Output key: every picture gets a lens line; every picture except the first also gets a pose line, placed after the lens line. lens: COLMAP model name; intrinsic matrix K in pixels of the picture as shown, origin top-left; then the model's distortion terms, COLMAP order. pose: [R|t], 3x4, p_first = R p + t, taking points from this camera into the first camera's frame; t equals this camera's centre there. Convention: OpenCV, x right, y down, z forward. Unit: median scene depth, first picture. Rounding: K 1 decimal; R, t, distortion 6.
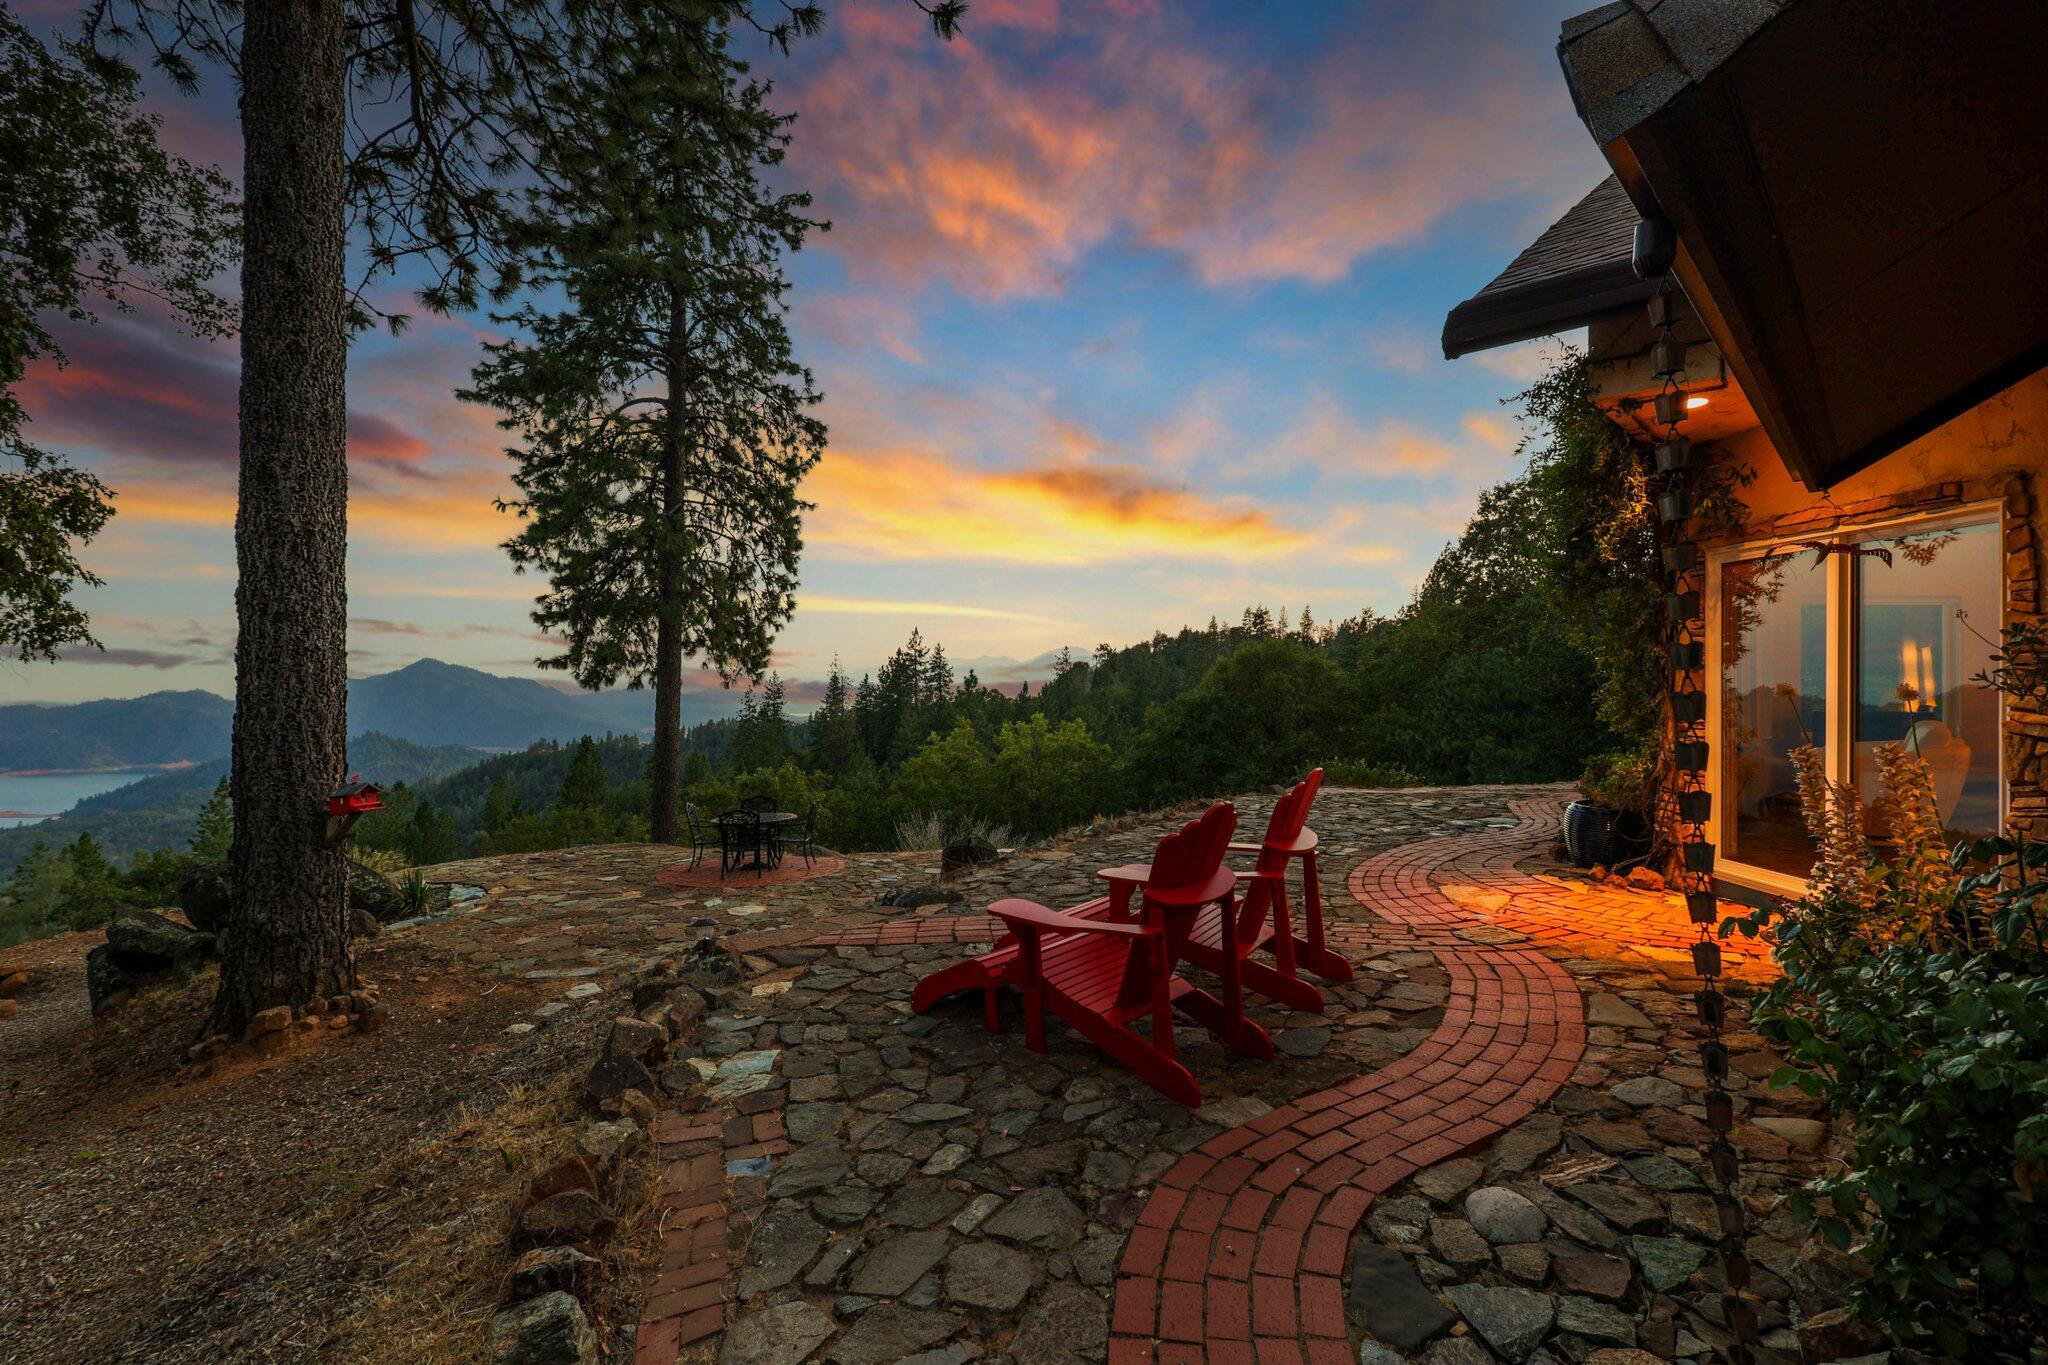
lens RADIAL K [[945.6, 0, 1028.4], [0, 945.6, 681.3], [0, 0, 1]] dist [0.000536, 0.000058]
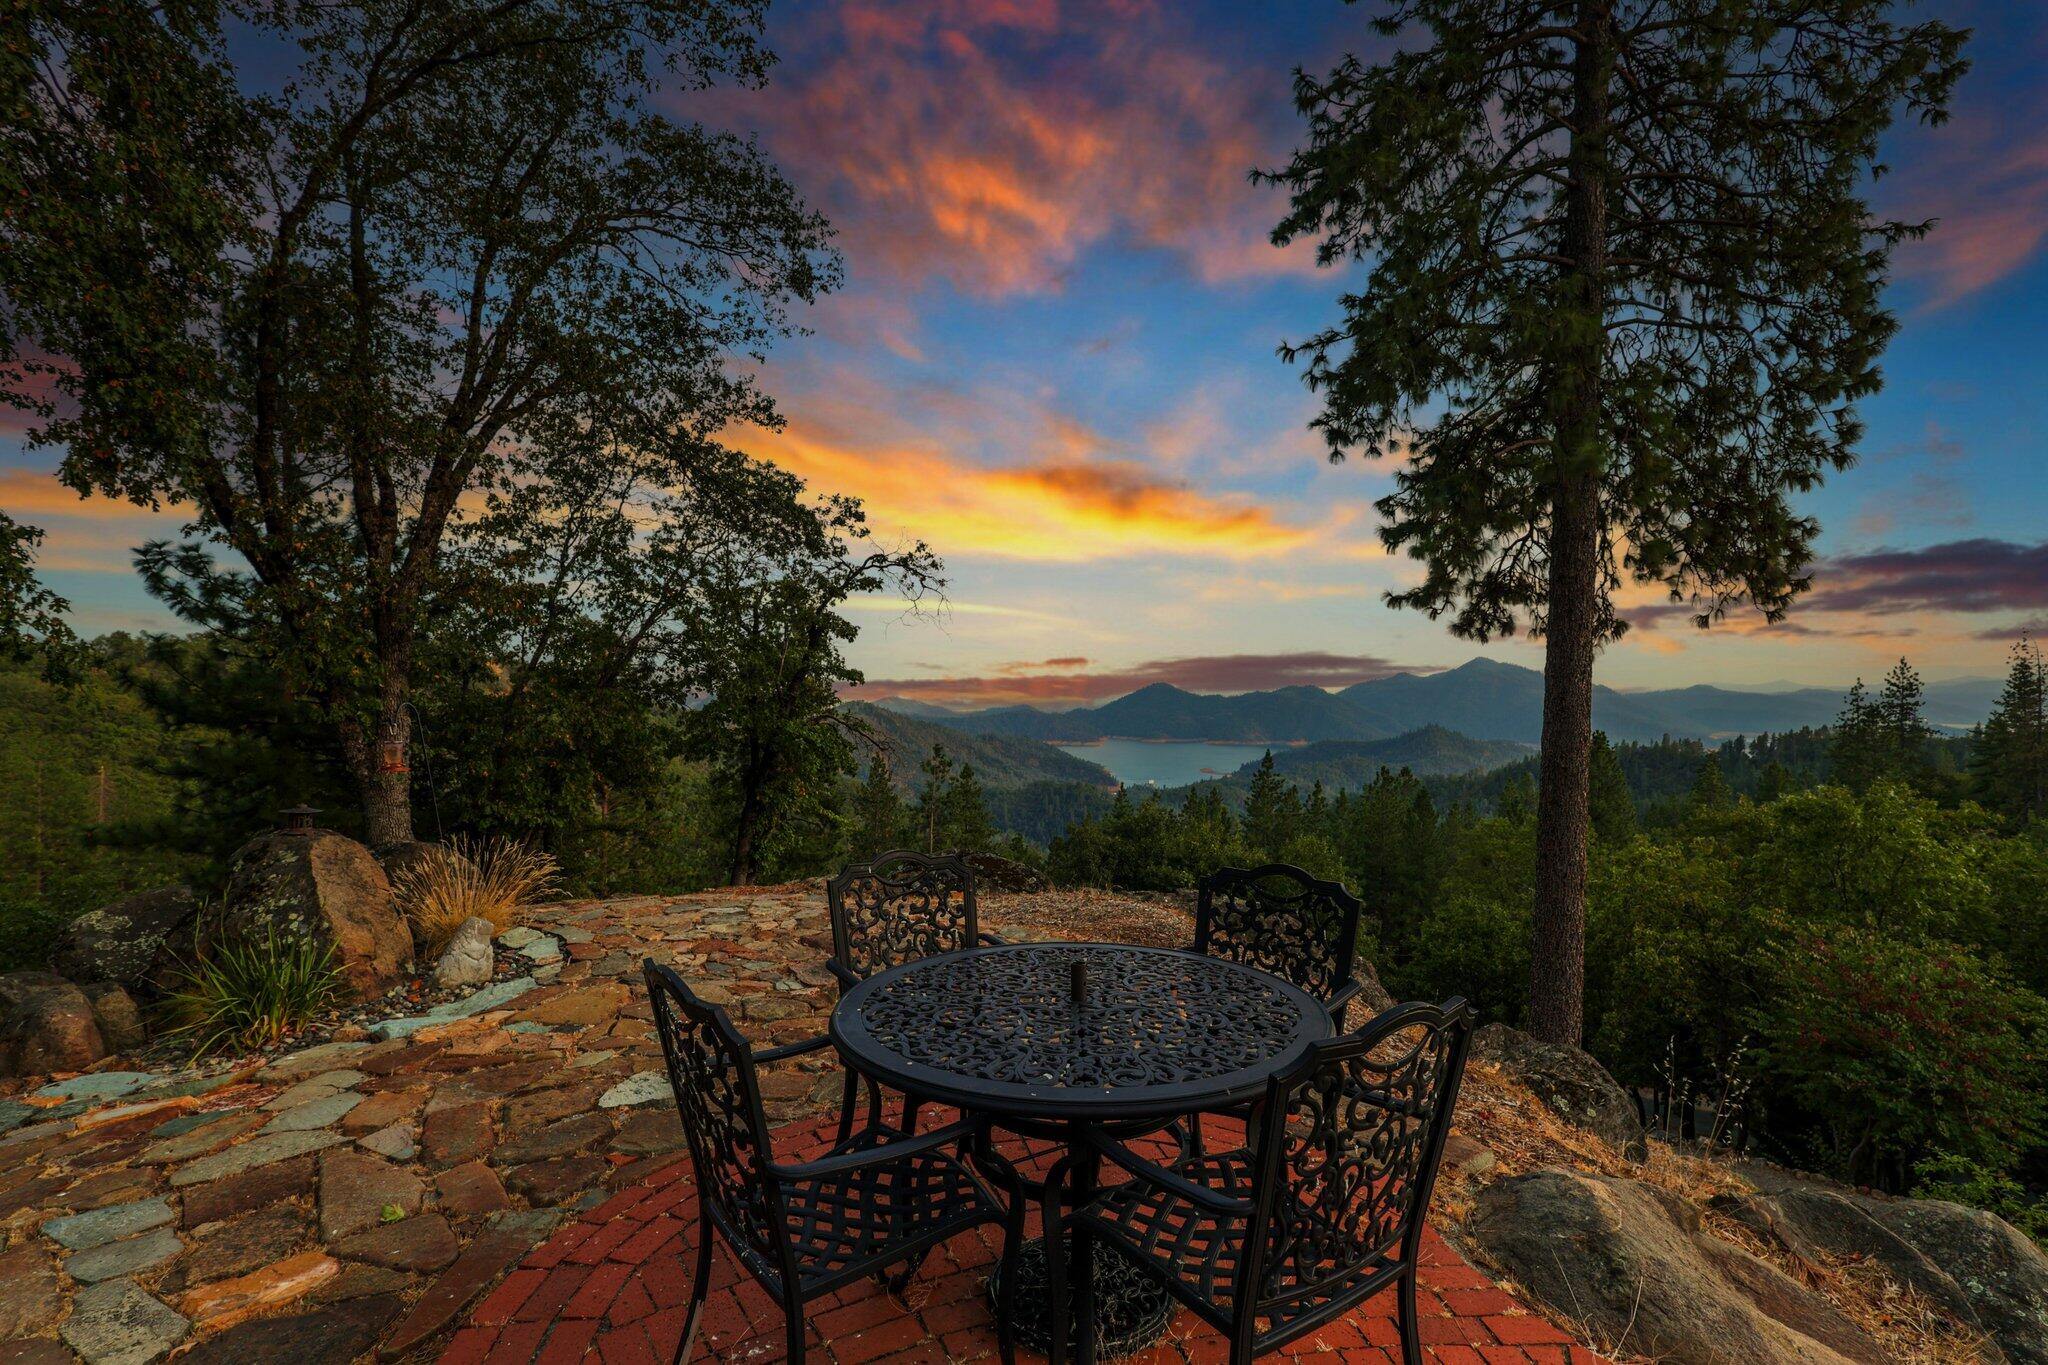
lens RADIAL K [[945.6, 0, 1025.9], [0, 945.6, 684.6], [0, 0, 1]] dist [0.000536, 0.000058]
pose [[0.526897, 0.006987, -0.849900, -0.063876], [-0.002203, 0.999974, 0.006855, 0.035717], [0.849926, -0.001740, 0.526899, 0.379380]]
